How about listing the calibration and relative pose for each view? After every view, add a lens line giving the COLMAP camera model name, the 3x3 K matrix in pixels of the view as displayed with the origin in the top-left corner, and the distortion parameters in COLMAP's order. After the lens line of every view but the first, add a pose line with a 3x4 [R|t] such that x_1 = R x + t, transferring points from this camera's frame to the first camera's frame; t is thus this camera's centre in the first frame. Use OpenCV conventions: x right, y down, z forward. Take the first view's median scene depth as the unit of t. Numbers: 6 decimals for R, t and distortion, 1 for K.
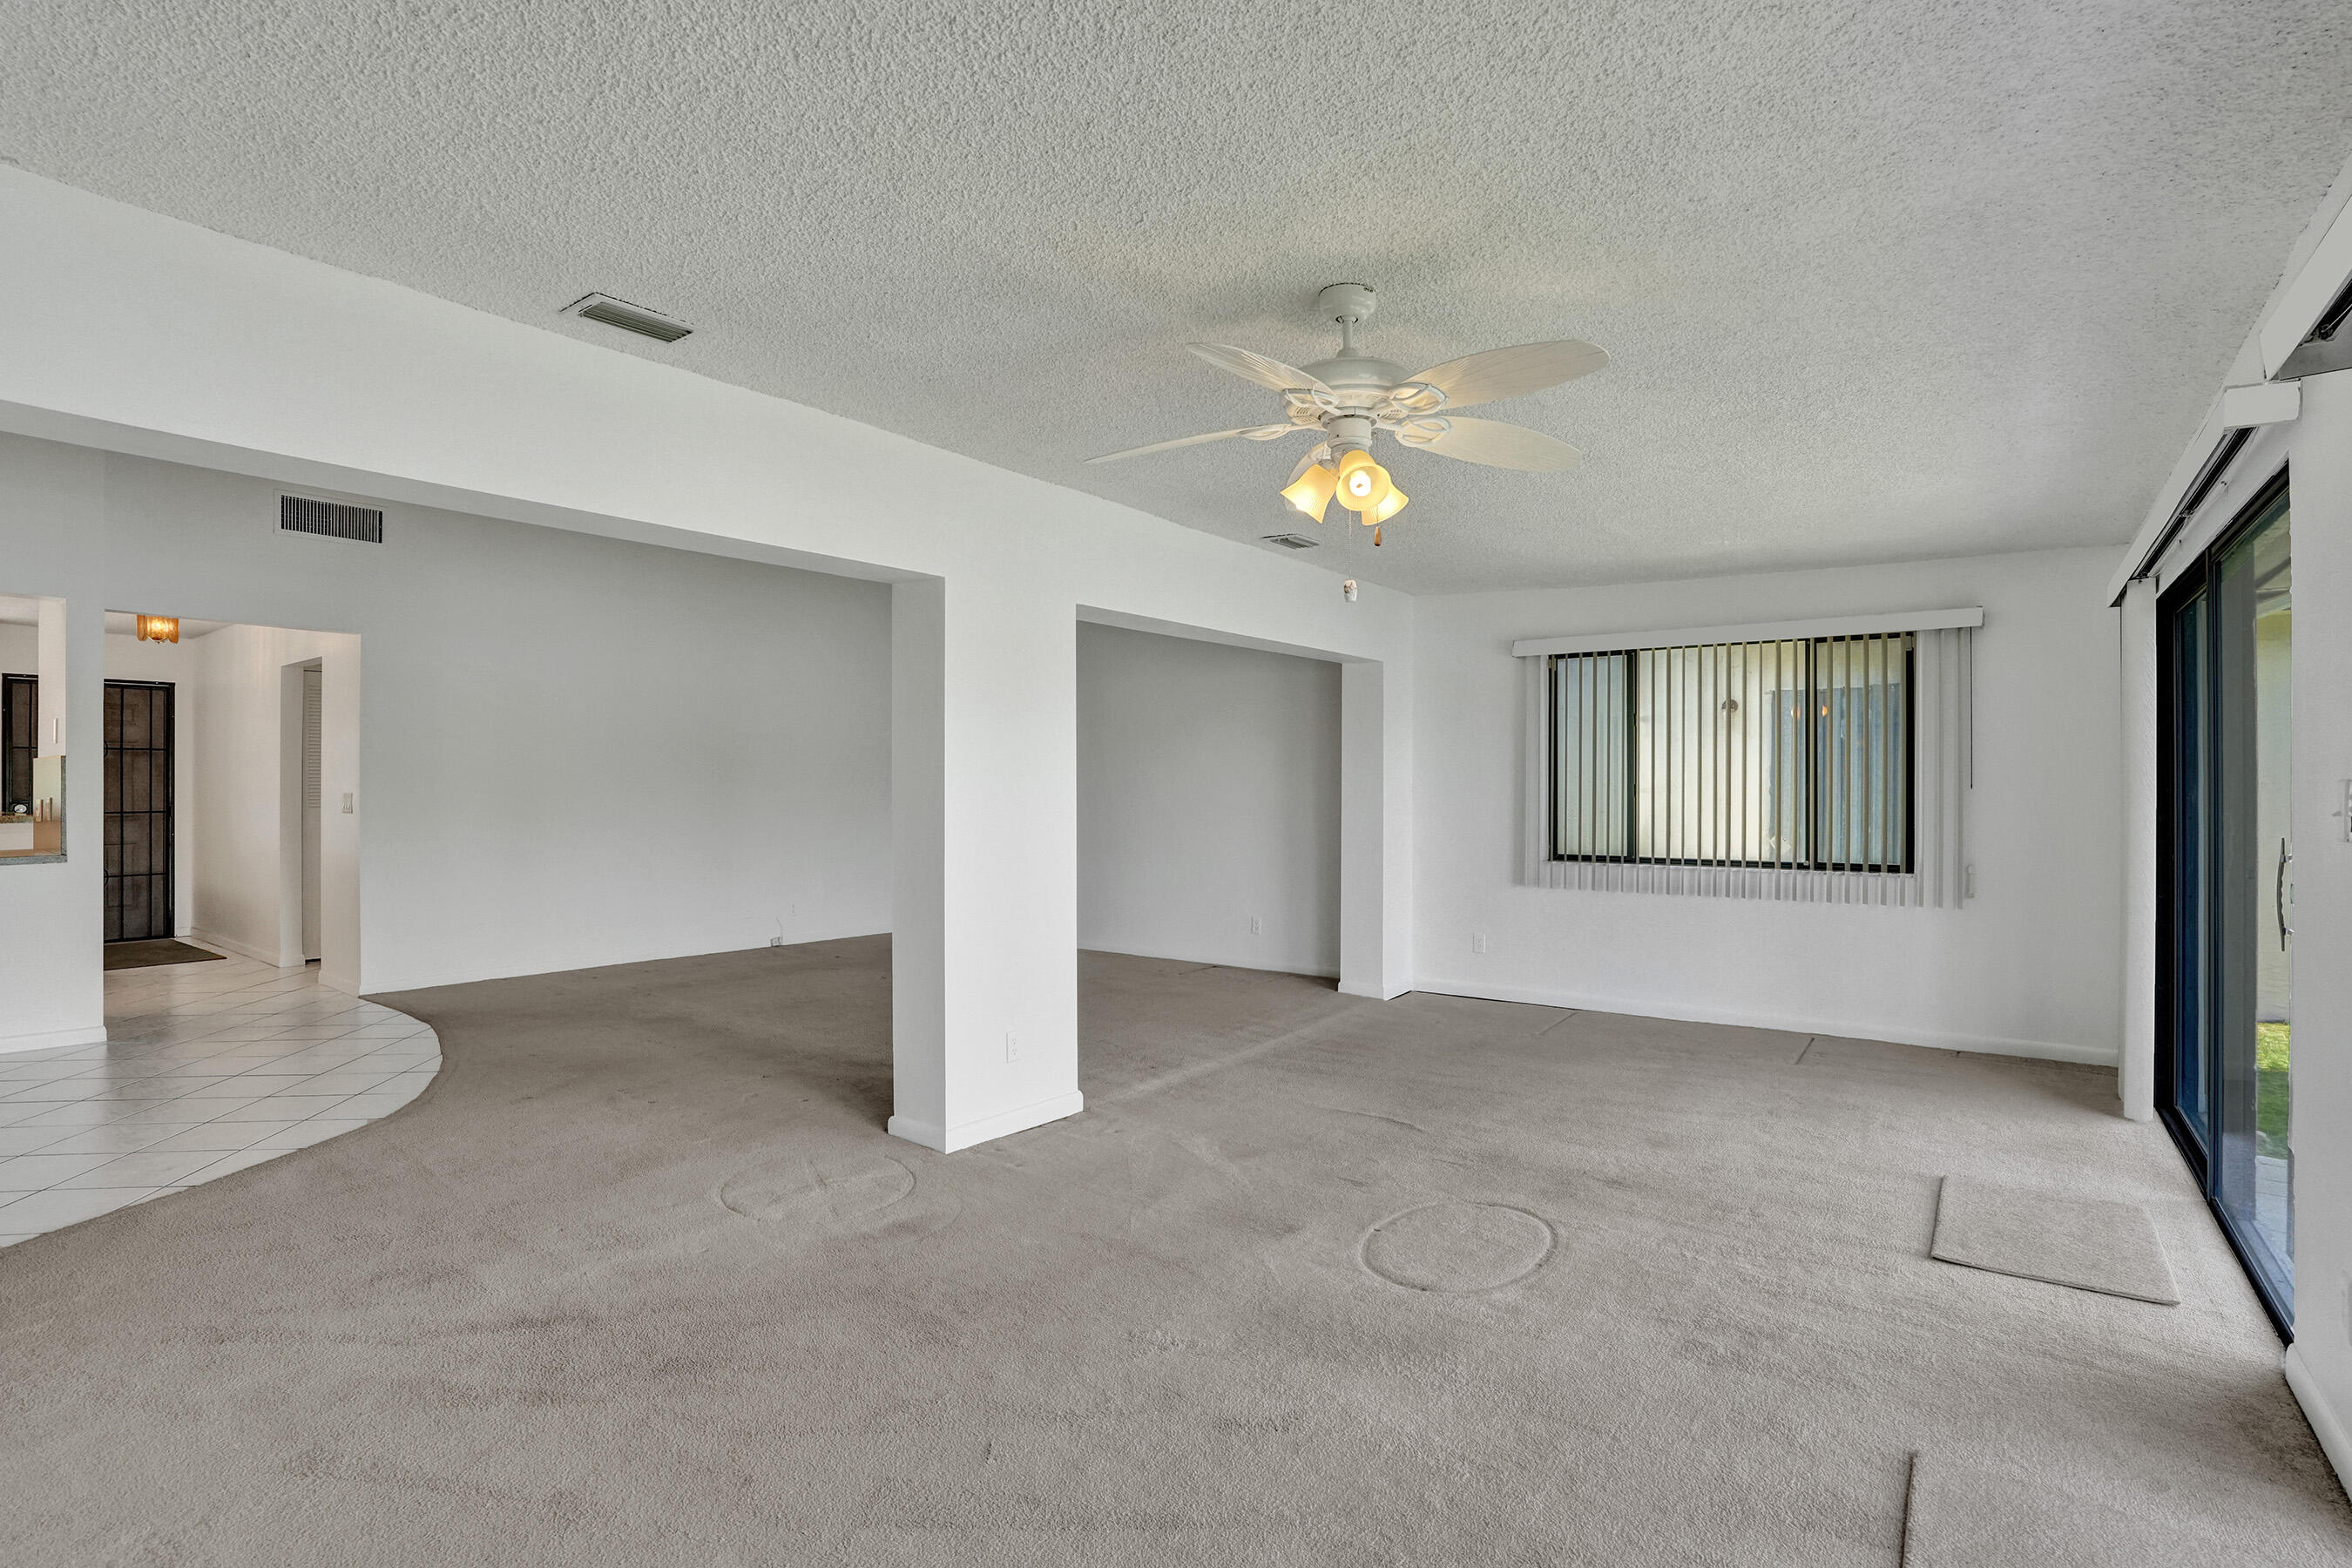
lens RADIAL K [[1100.7, 0, 1168.2], [0, 1100.7, 785.7], [0, 0, 1]] dist [-0.070498, 0.026486]
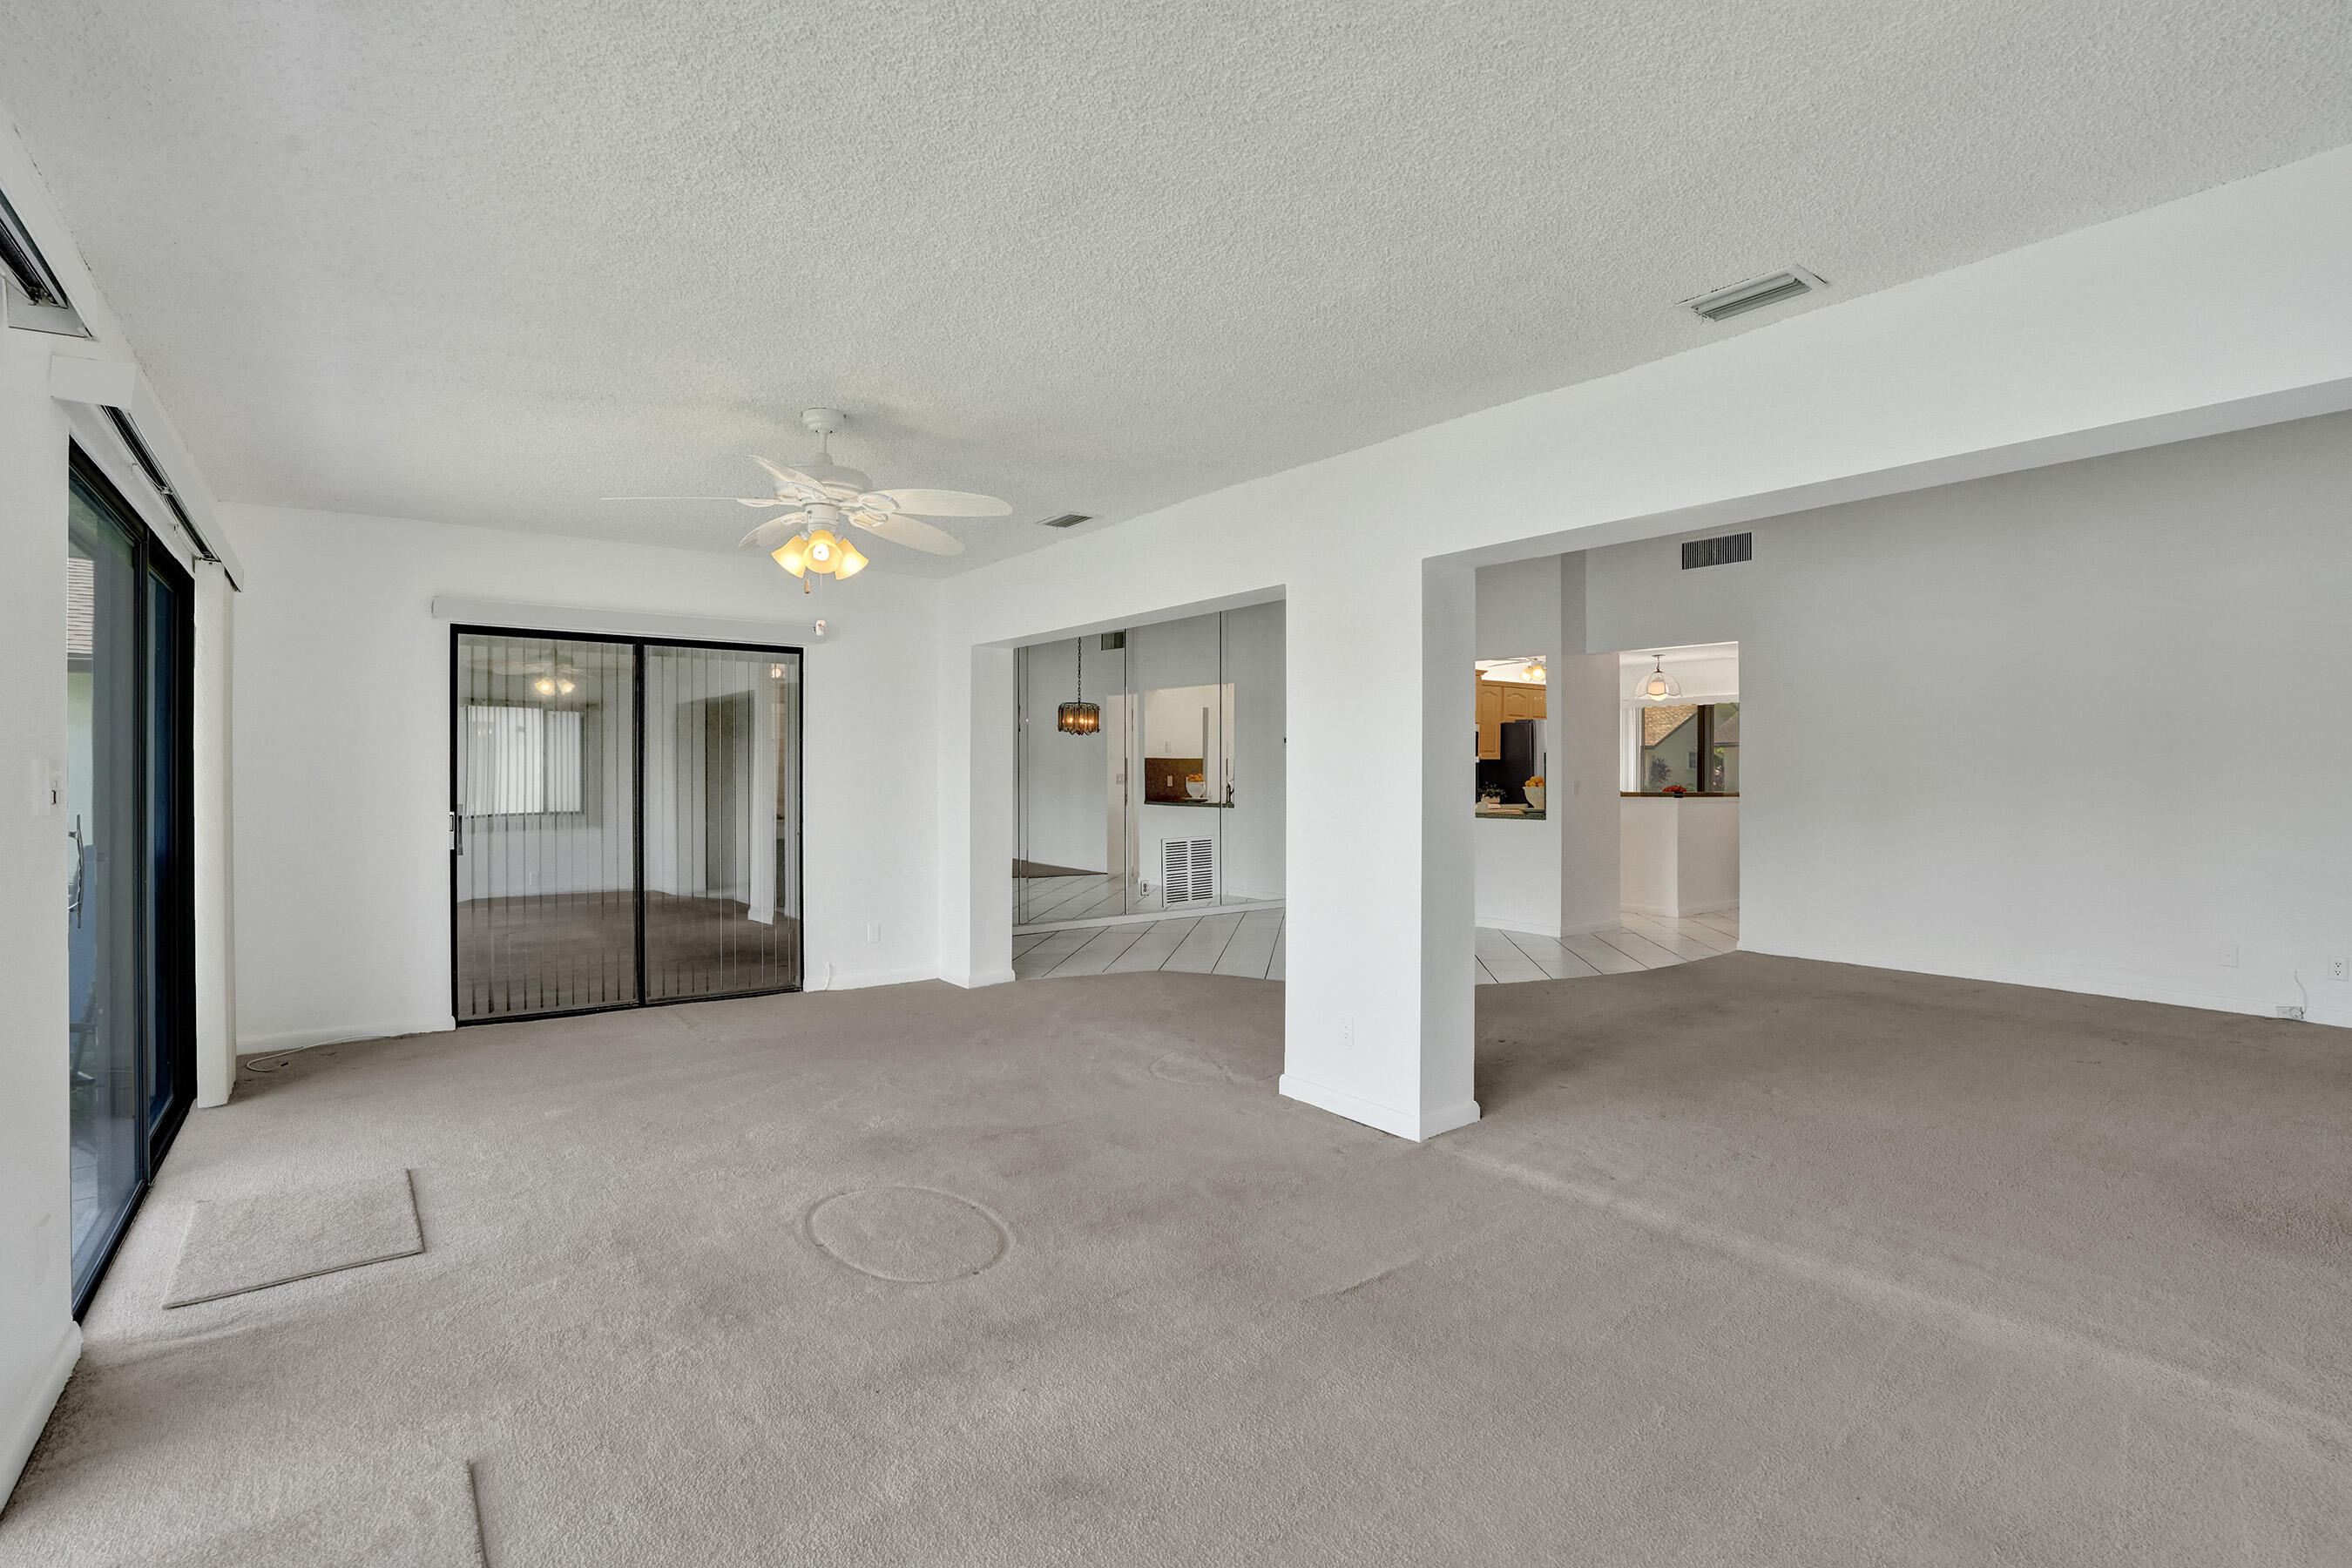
lens RADIAL K [[1100.7, 0, 1168.2], [0, 1100.7, 785.7], [0, 0, 1]] dist [-0.070498, 0.026486]
pose [[-0.279798, 0.009874, -0.960008, 0.695316], [-0.005367, 0.999915, 0.011849, 0.009065], [0.960044, 0.008467, -0.279721, 0.884821]]
